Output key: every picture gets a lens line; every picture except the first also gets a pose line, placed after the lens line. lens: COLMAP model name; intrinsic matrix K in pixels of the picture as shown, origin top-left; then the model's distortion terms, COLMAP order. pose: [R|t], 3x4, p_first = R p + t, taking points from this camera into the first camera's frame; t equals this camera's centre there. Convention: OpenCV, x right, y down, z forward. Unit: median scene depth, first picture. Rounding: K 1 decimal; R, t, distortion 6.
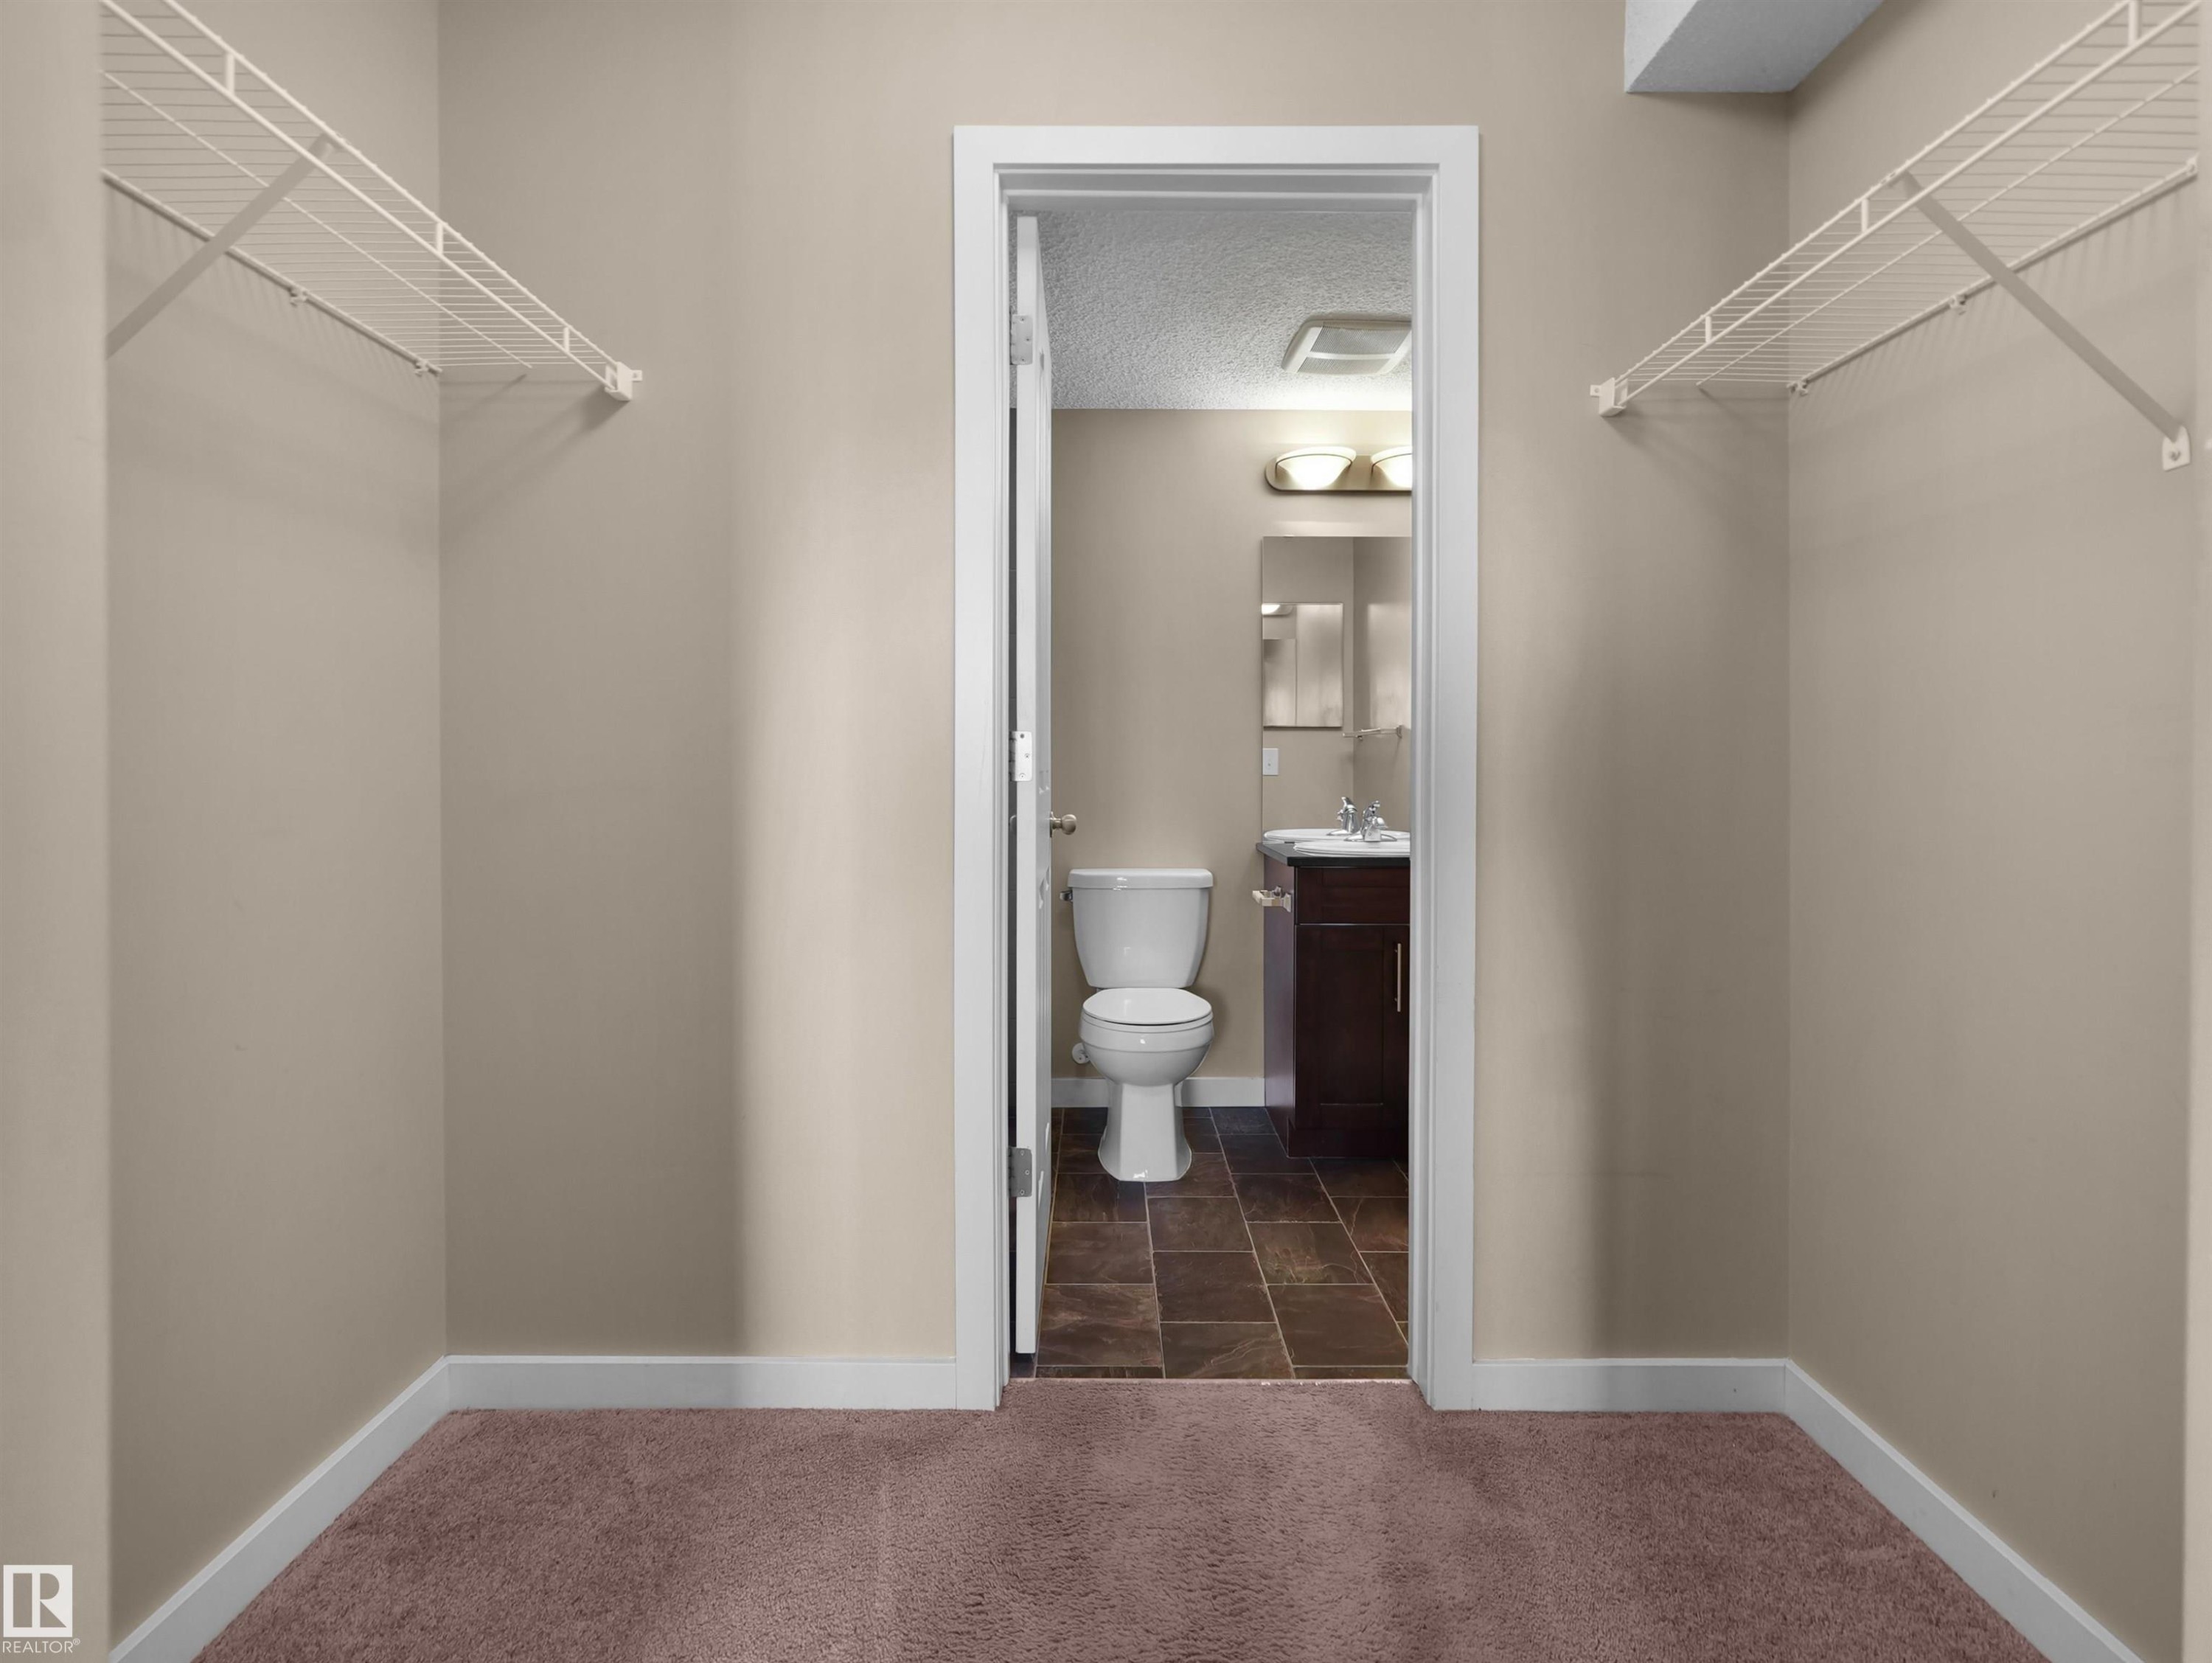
lens RADIAL K [[1056.7, 0, 1103.2], [0, 1056.7, 823.2], [0, 0, 1]] dist [0.000933, -0.000114]
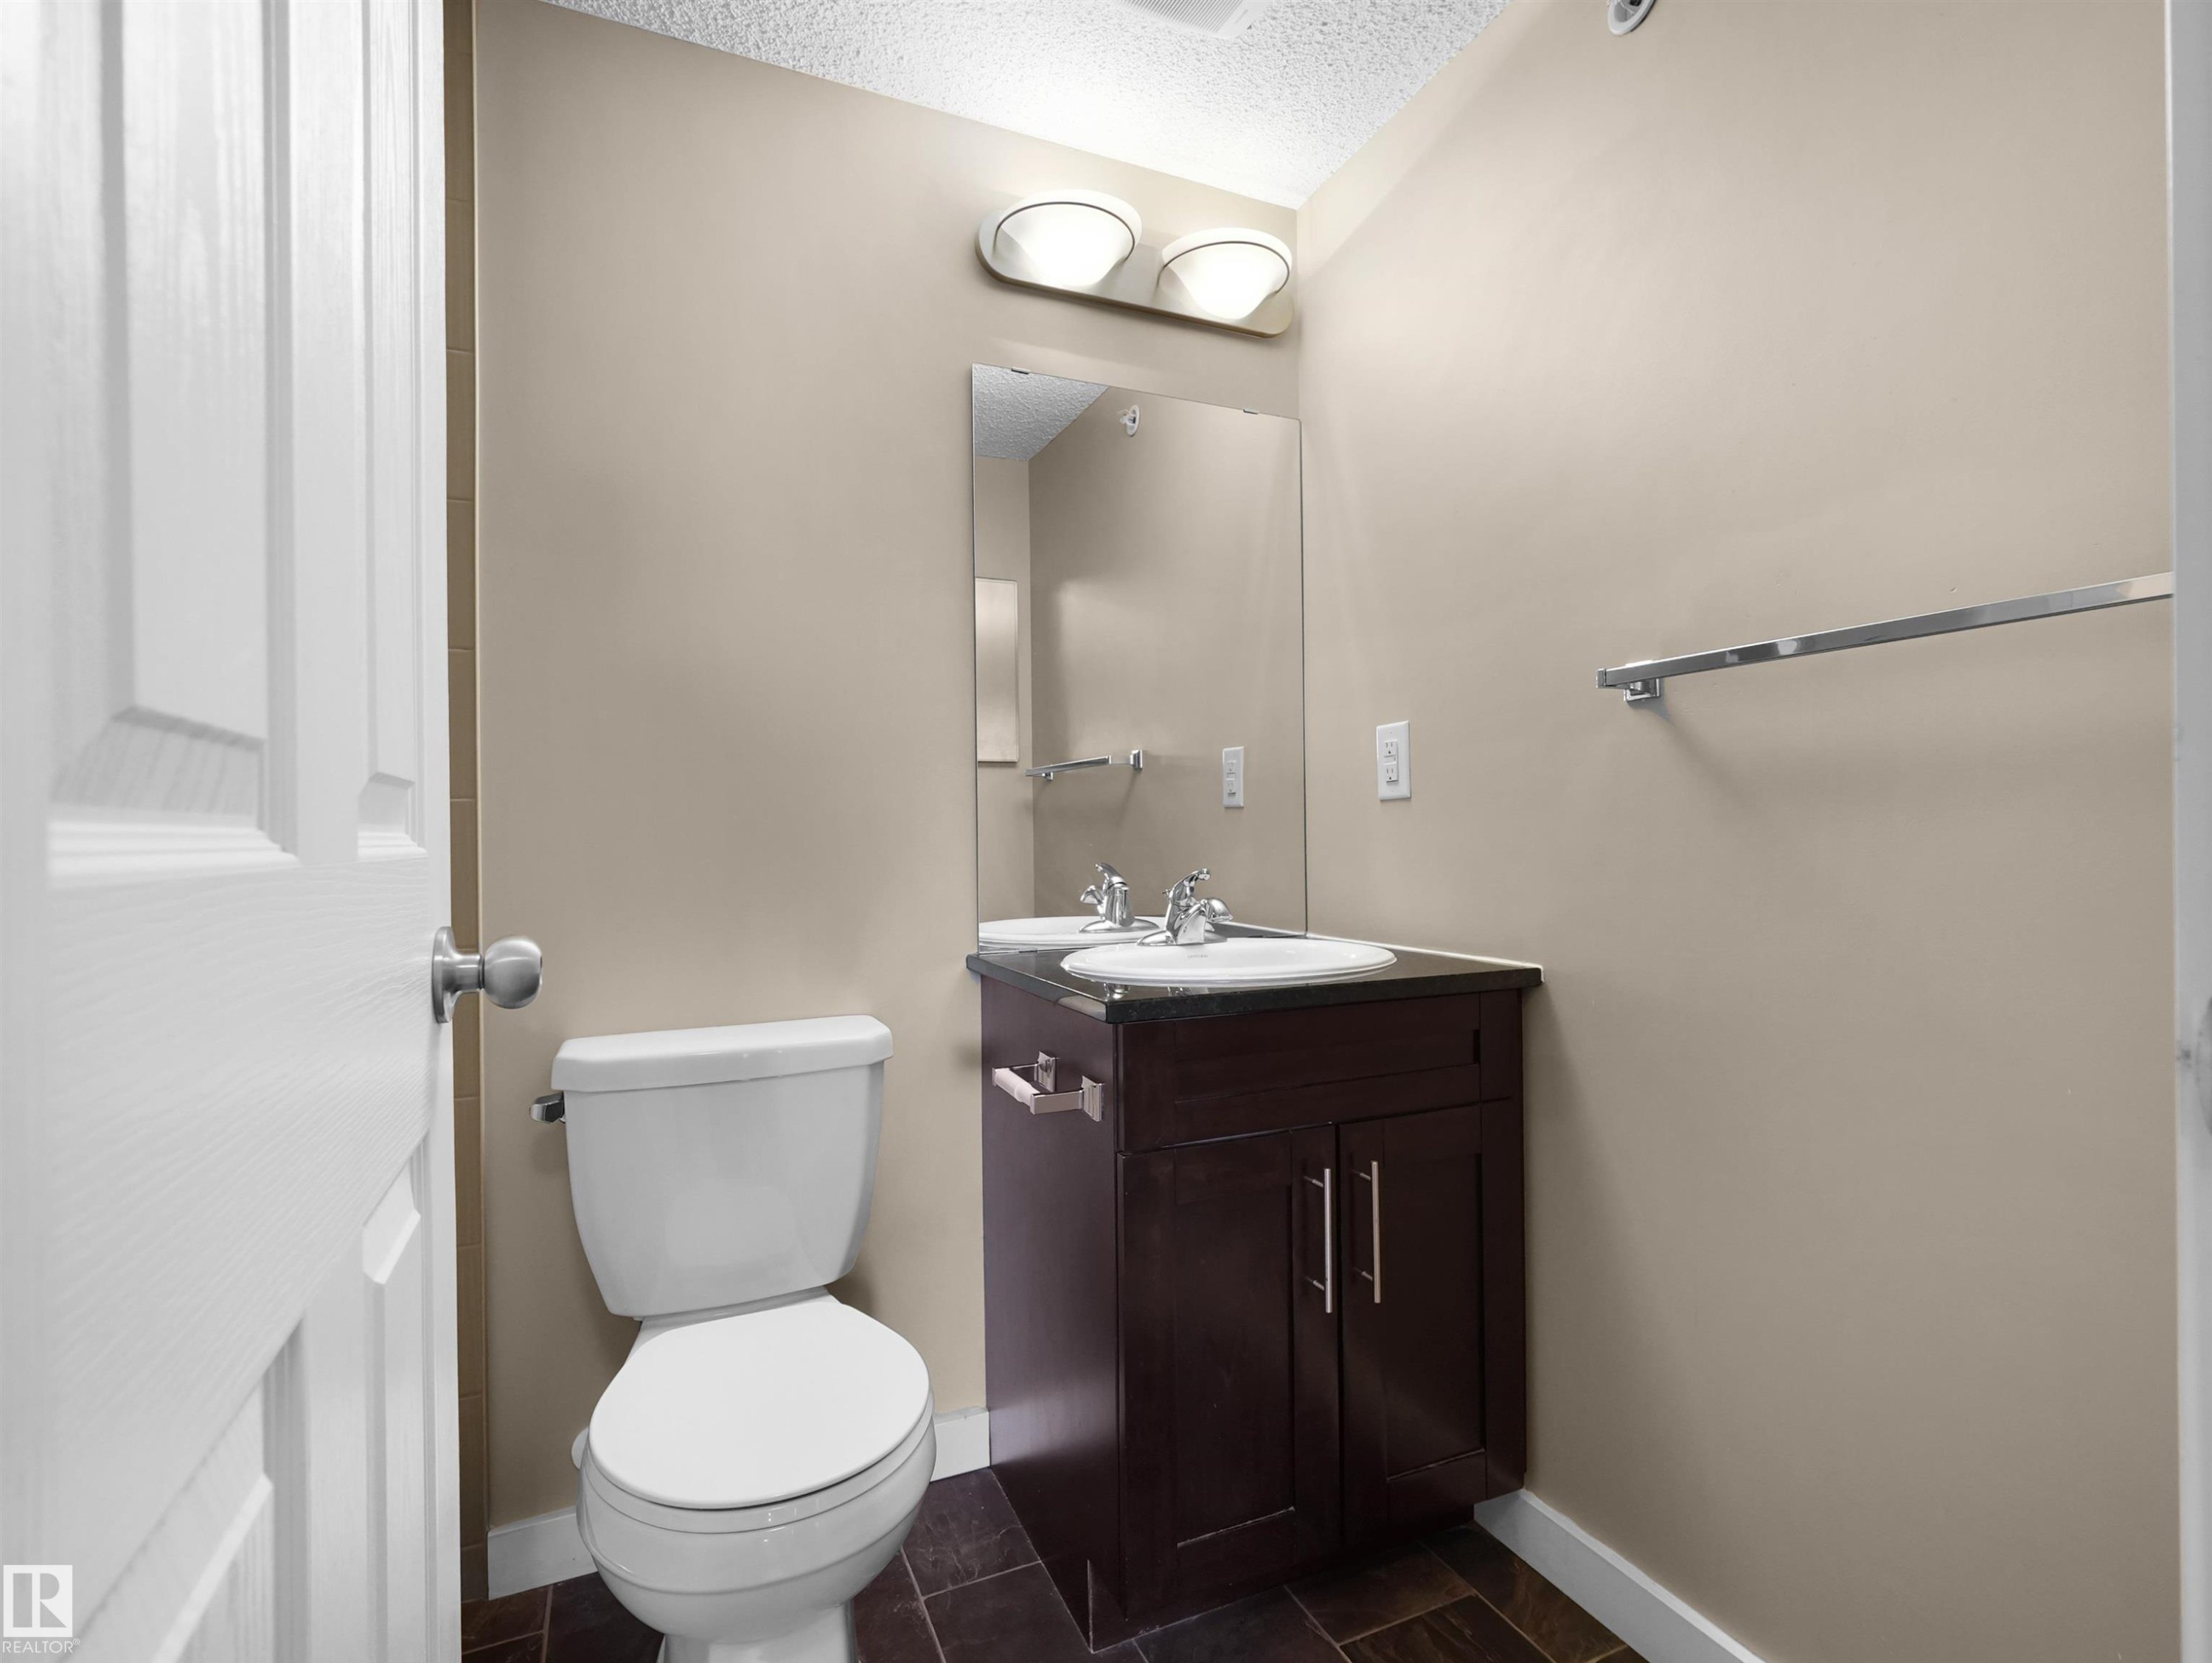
lens RADIAL K [[1056.7, 0, 1103.9], [0, 1056.7, 829.9], [0, 0, 1]] dist [0.000933, -0.000114]
pose [[0.918795, -0.010500, 0.394594, 0.003547], [0.032662, 0.998240, -0.049489, -0.015123], [-0.393380, 0.058359, 0.917522, 0.515410]]
